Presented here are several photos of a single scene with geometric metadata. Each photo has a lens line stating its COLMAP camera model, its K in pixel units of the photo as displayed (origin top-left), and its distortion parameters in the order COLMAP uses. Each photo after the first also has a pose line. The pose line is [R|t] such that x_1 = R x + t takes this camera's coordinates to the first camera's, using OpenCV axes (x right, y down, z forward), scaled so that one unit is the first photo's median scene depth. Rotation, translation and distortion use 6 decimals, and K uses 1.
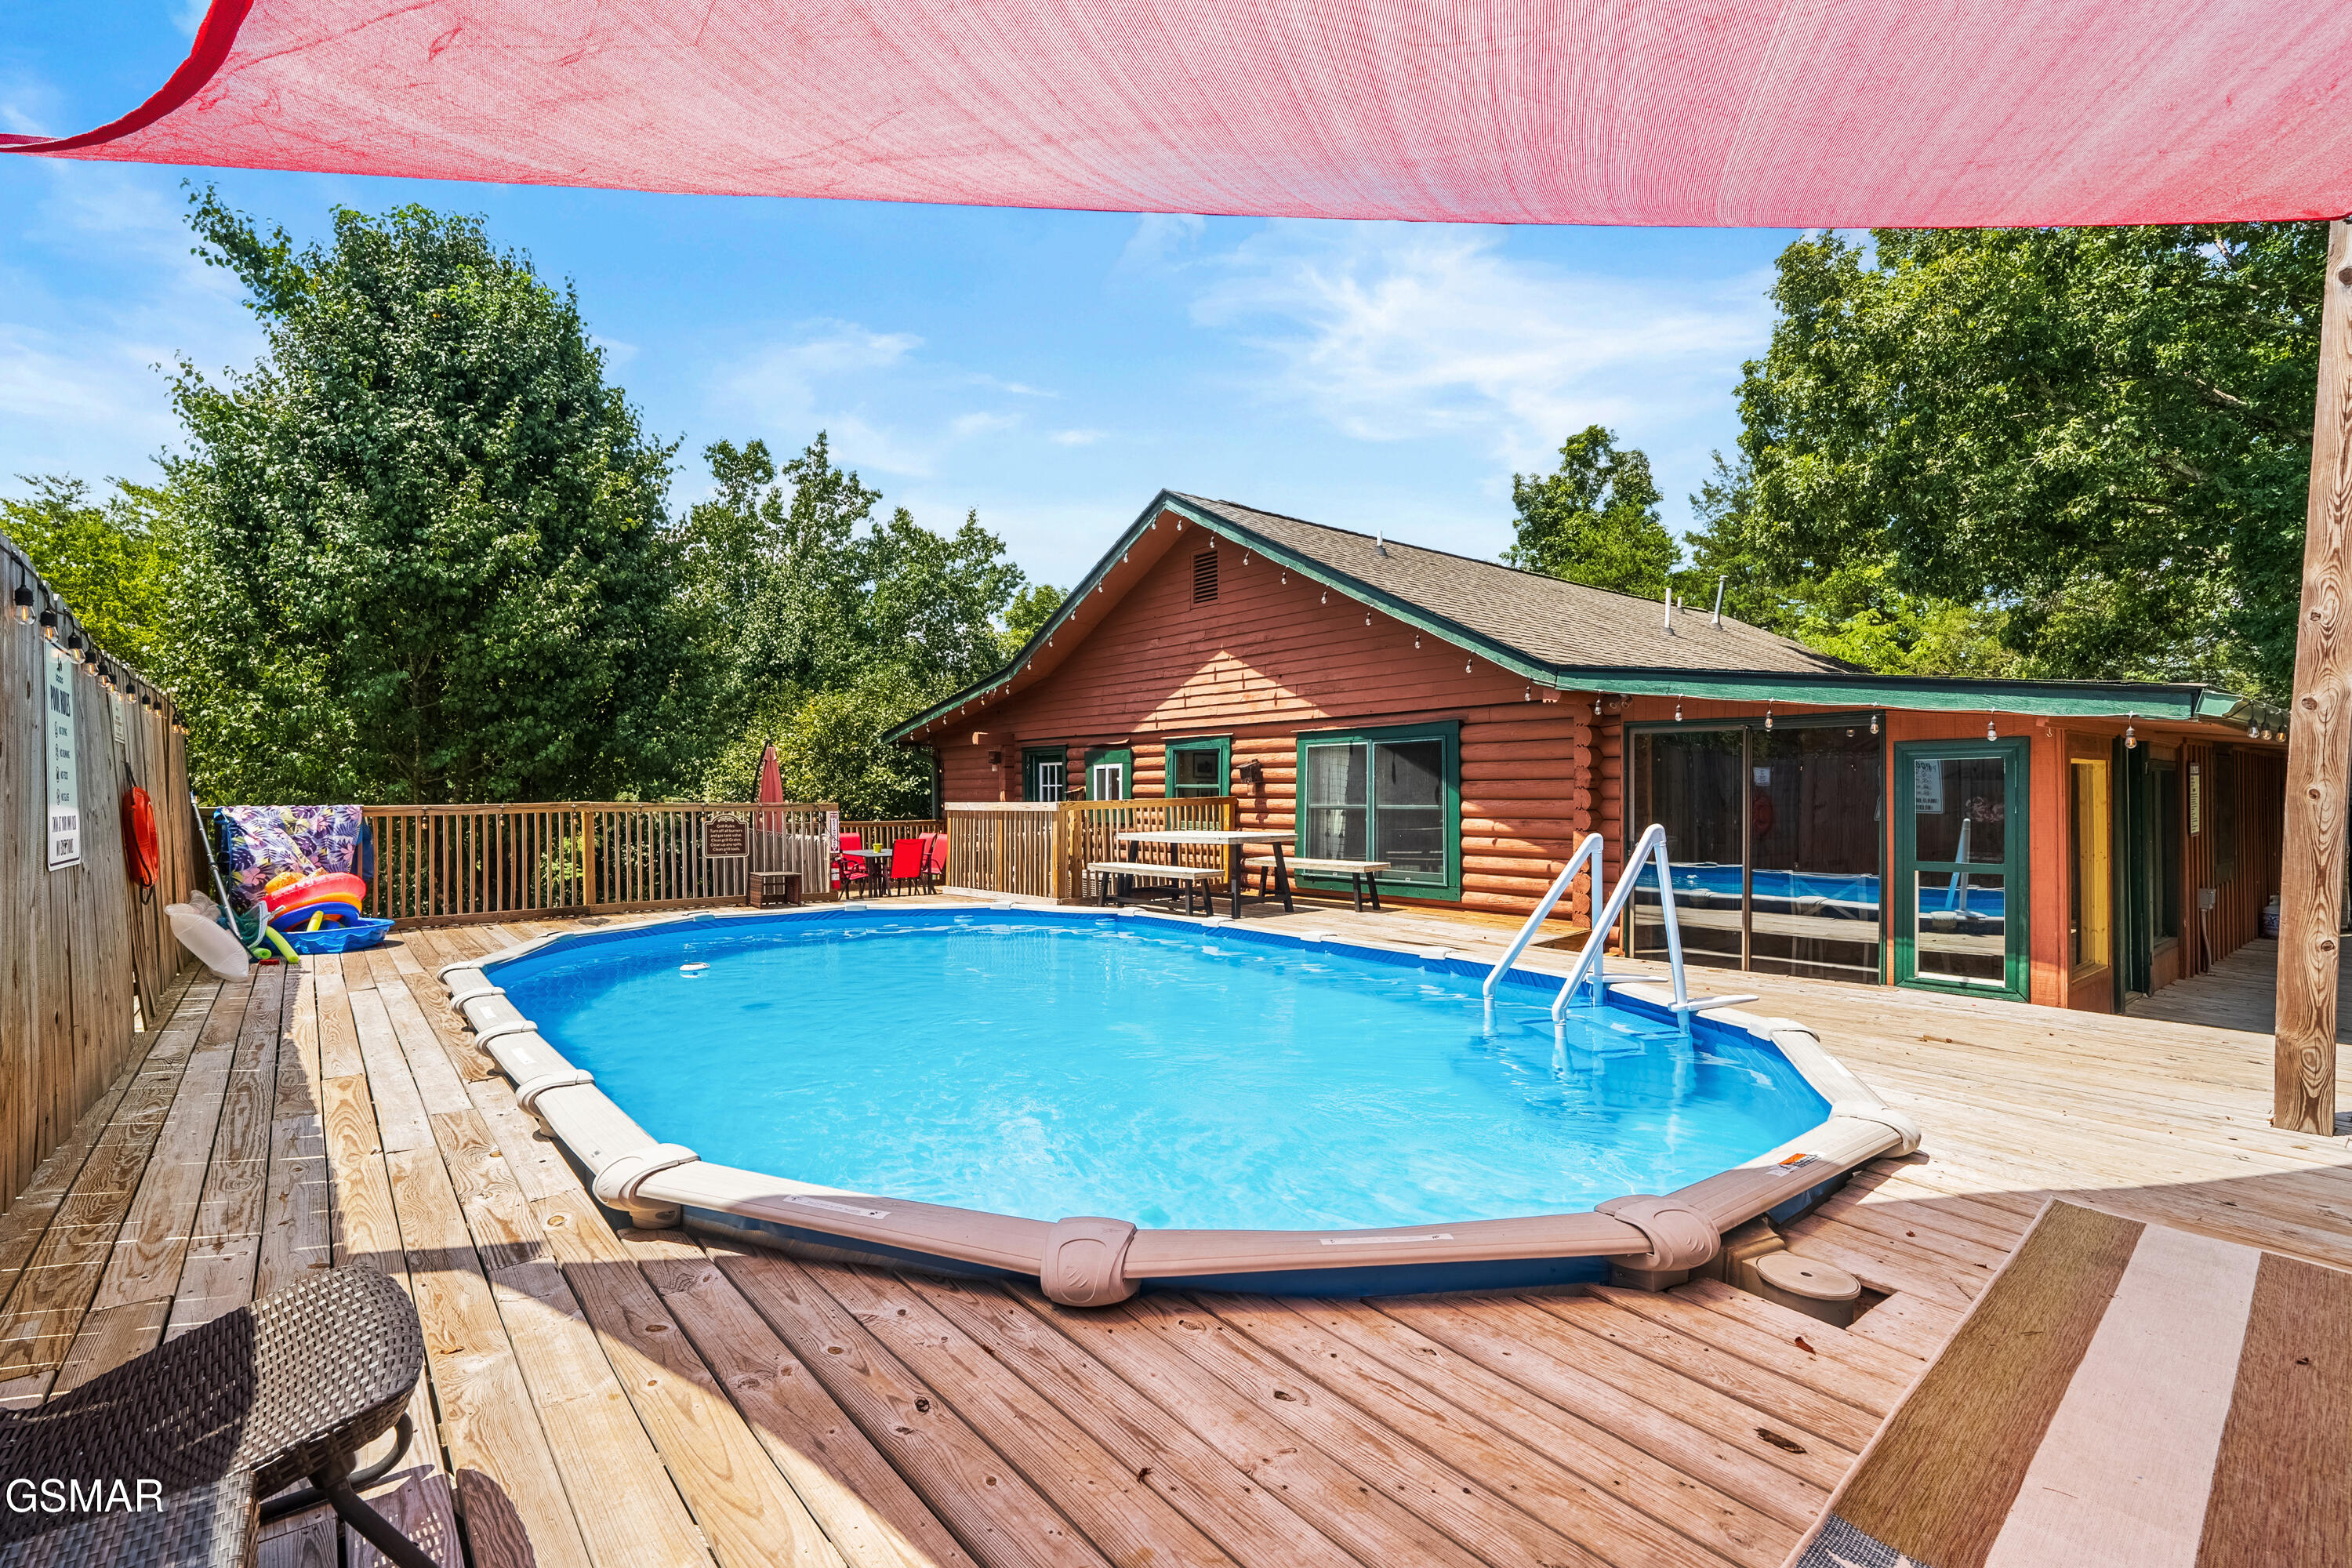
lens RADIAL K [[1076.4, 0, 1172.6], [0, 1076.4, 787.1], [0, 0, 1]] dist [-0.004010, 0.000394]
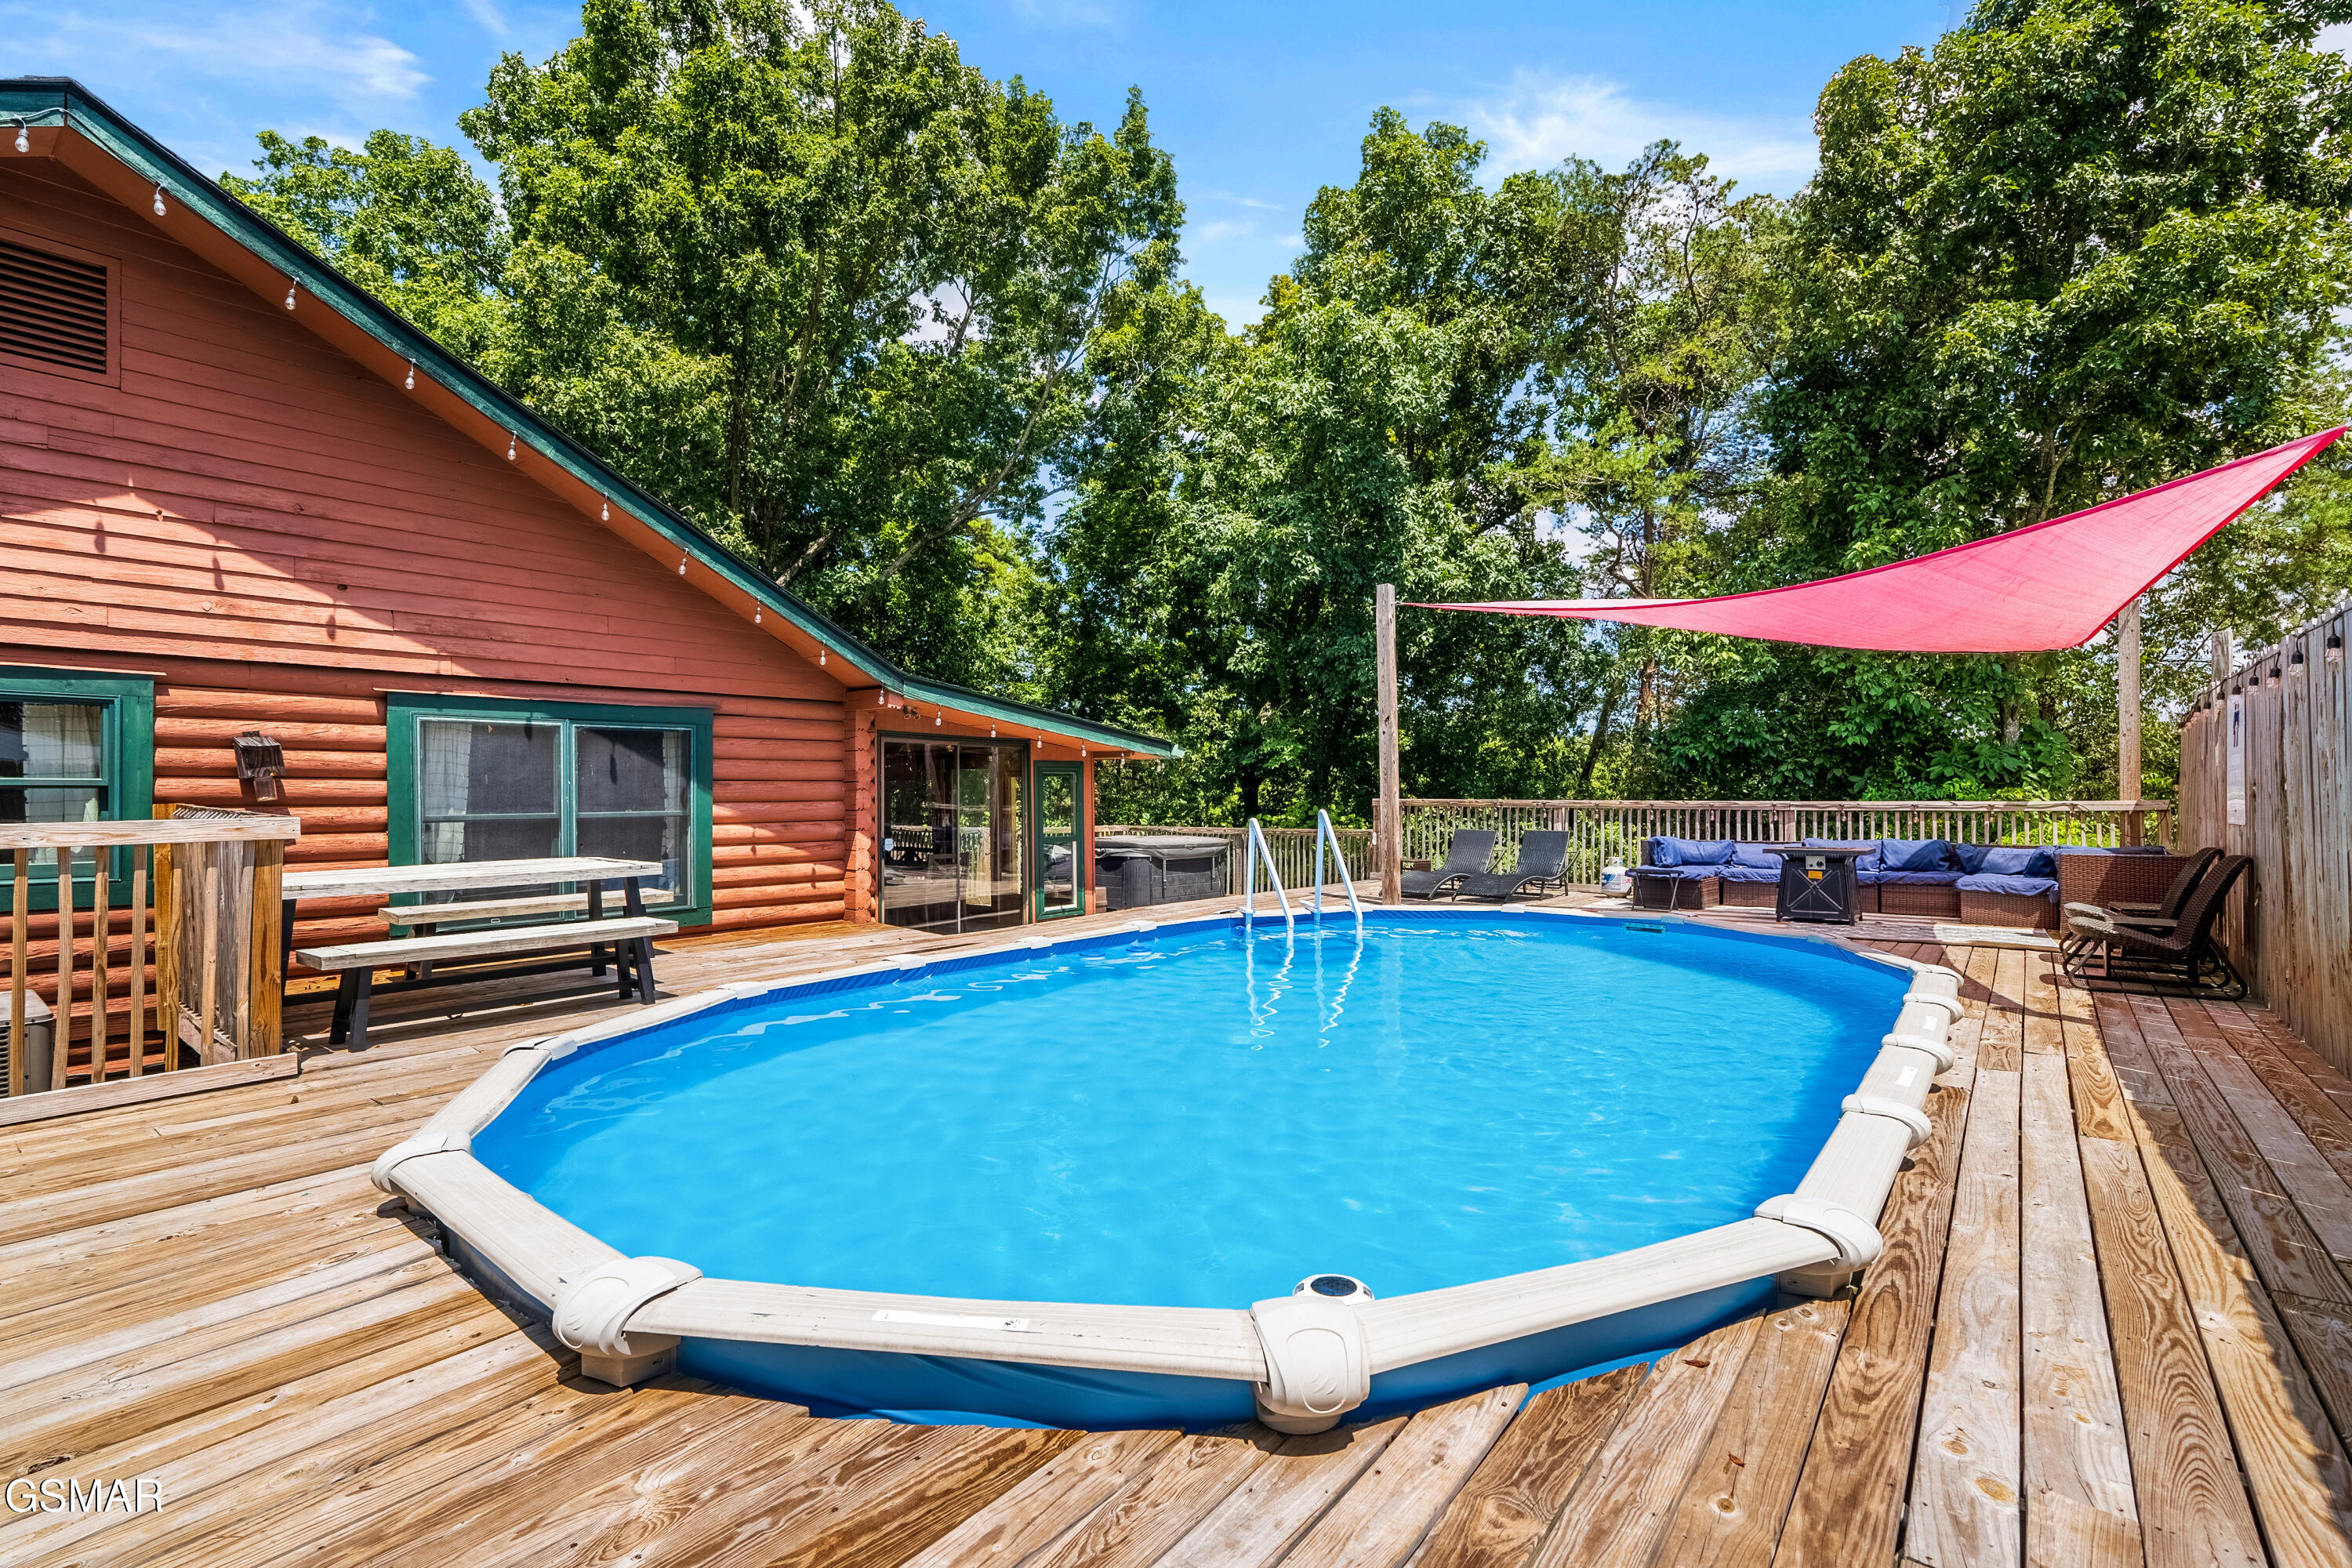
lens RADIAL K [[1076.4, 0, 1172.8], [0, 1076.4, 782.2], [0, 0, 1]] dist [-0.004010, 0.000394]
pose [[-0.215587, 0.014912, 0.976371, -0.602757], [0.003291, 0.999889, -0.014545, 0.008520], [-0.976479, 0.000077, -0.215612, 0.789112]]
